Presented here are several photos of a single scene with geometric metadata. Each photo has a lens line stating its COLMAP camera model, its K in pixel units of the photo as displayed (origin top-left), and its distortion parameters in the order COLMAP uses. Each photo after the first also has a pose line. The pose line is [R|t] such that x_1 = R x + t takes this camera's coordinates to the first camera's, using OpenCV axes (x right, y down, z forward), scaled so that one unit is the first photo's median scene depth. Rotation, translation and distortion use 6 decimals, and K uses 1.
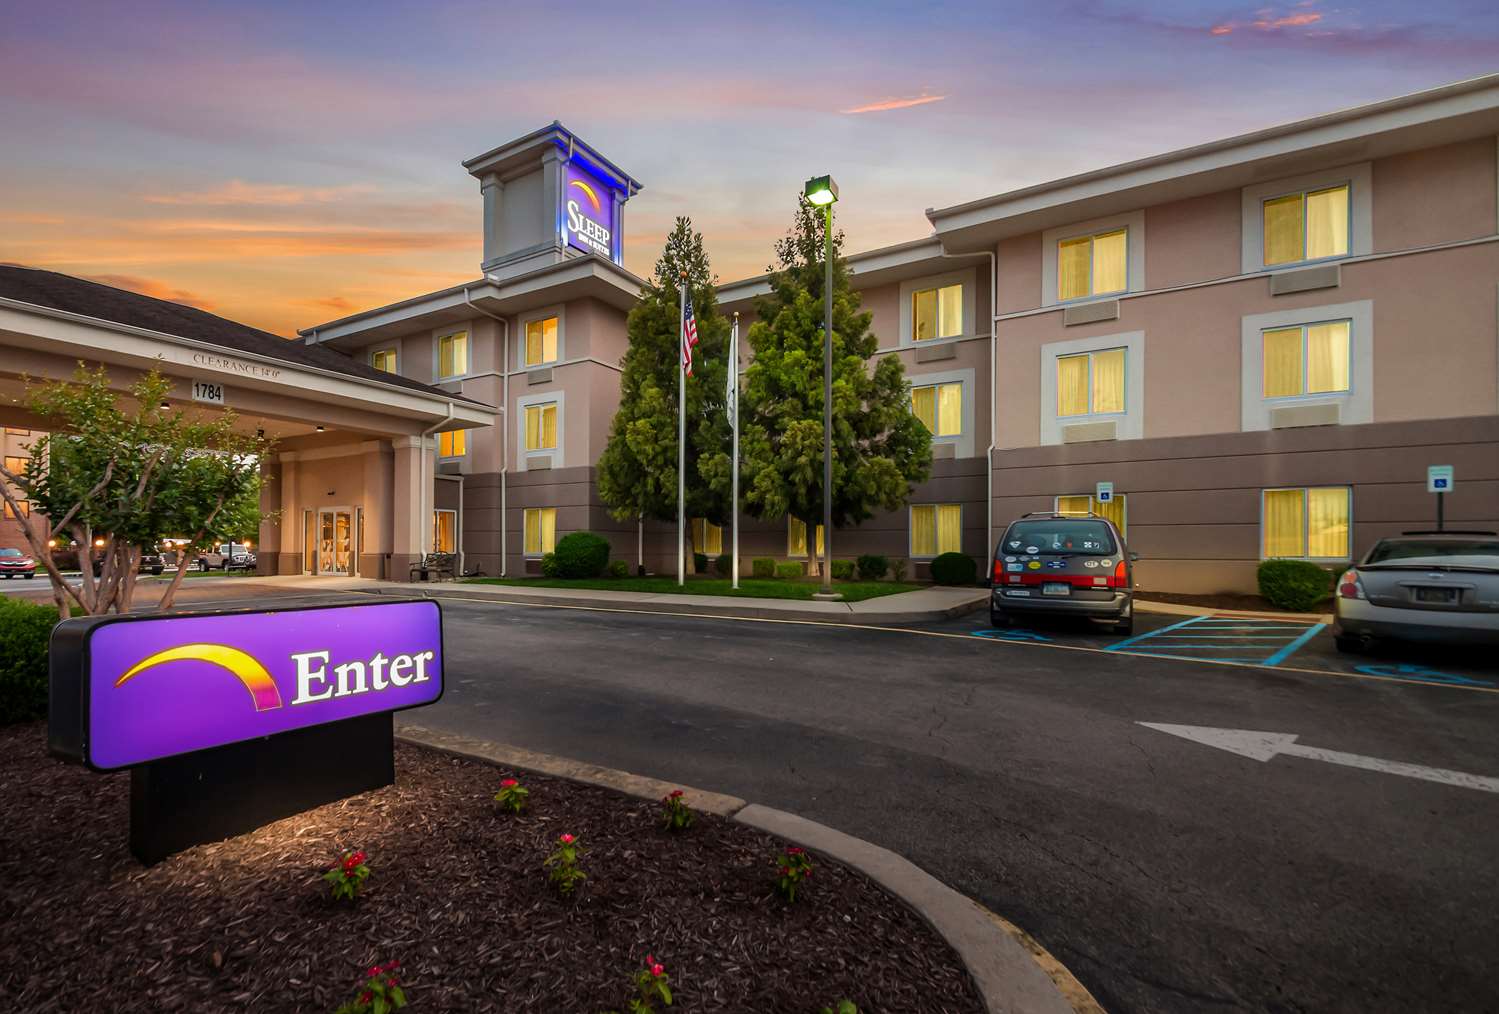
lens RADIAL K [[696.8, 0, 727.3], [0, 696.8, 536.5], [0, 0, 1]] dist [0.000803, -0.000669]
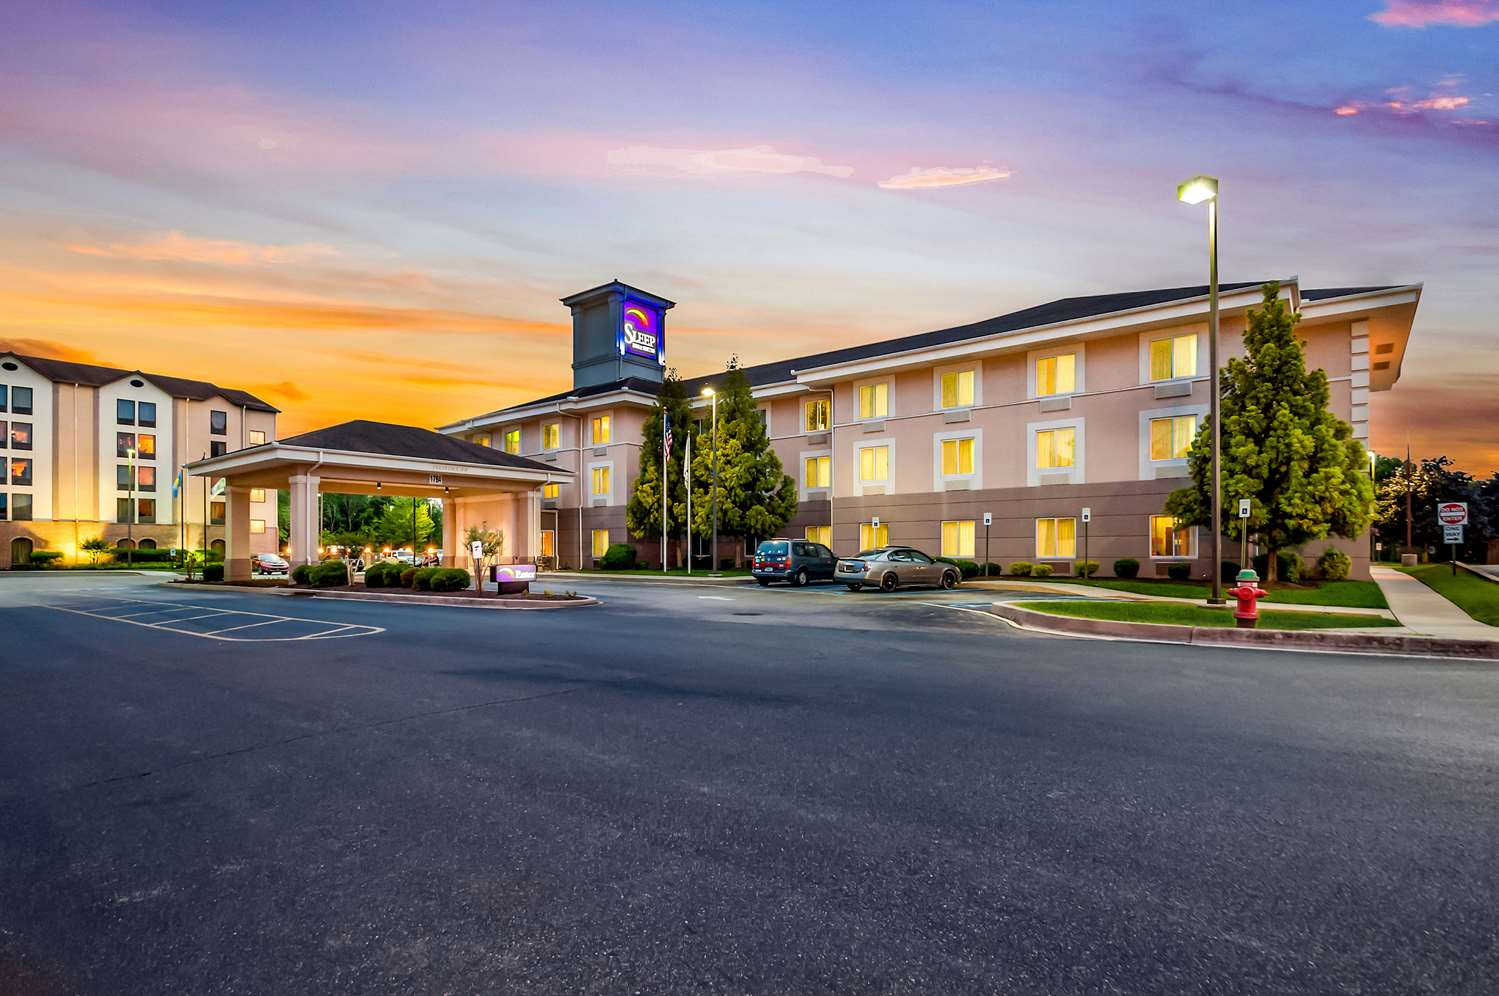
lens RADIAL K [[754.2, 0, 761.2], [0, 754.2, 528.6], [0, 0, 1]] dist [-0.000312, 0.000248]
pose [[0.992381, -0.009867, -0.122808, 0.393598], [0.008829, 0.999921, -0.008991, -0.024963], [0.122887, 0.007838, 0.992390, -0.886648]]
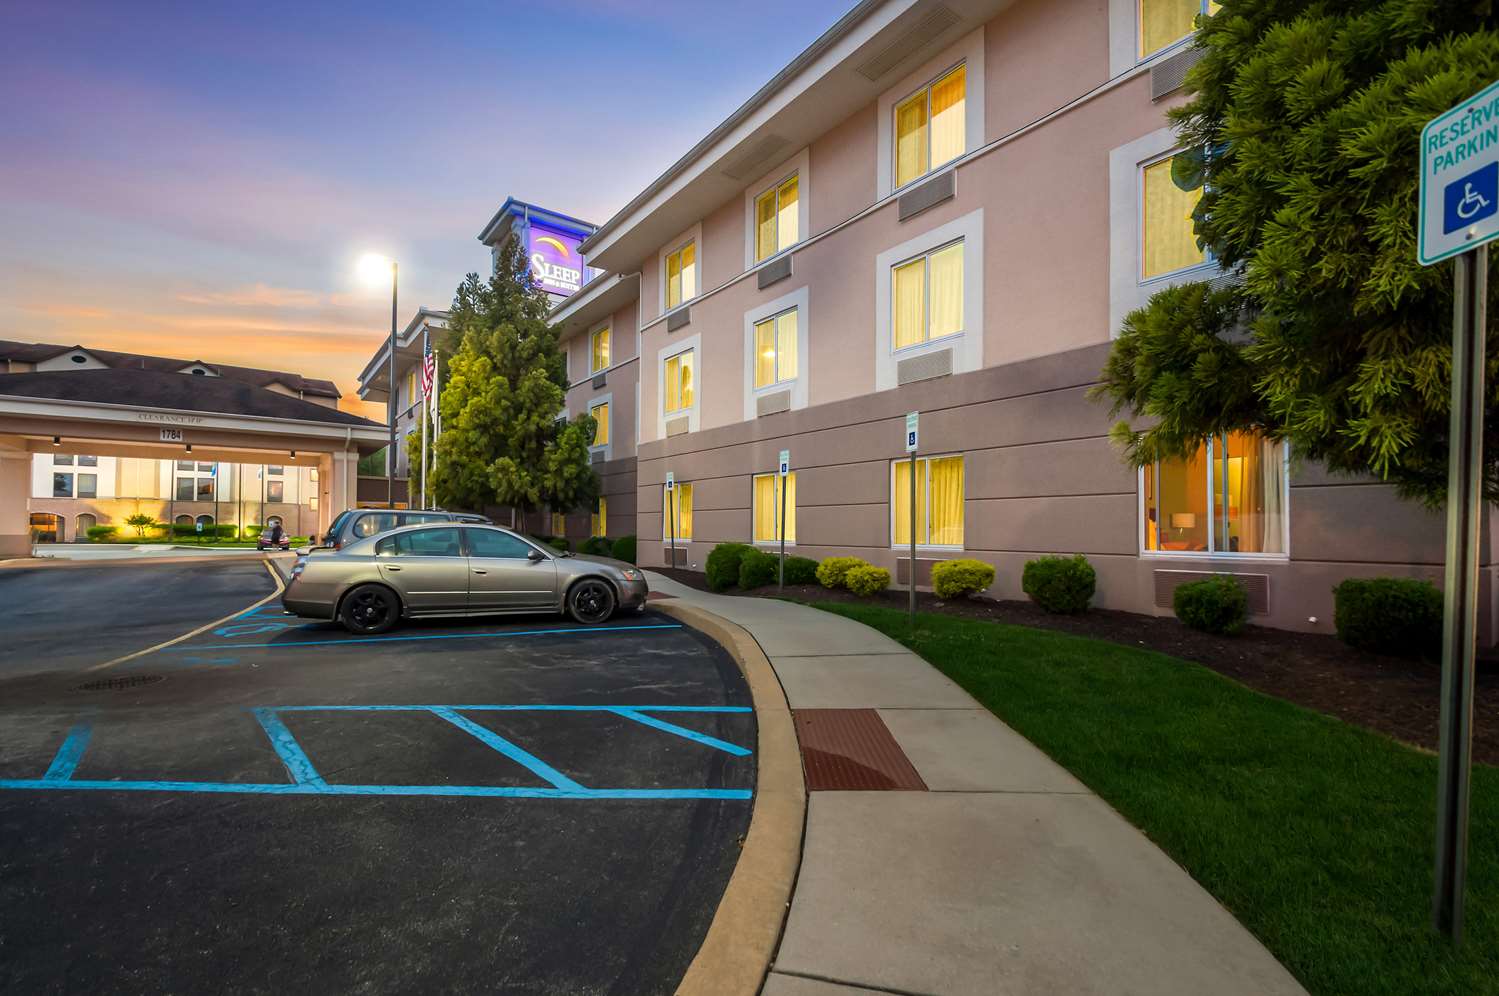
lens RADIAL K [[654.5, 0, 750.0], [0, 654.5, 514.4], [0, 0, 1]] dist [-0.003101, -0.000629]
pose [[0.929785, -0.008240, -0.368010, 0.845211], [0.006607, 0.999962, -0.005697, -0.003781], [0.368043, 0.002865, 0.929804, 0.068596]]
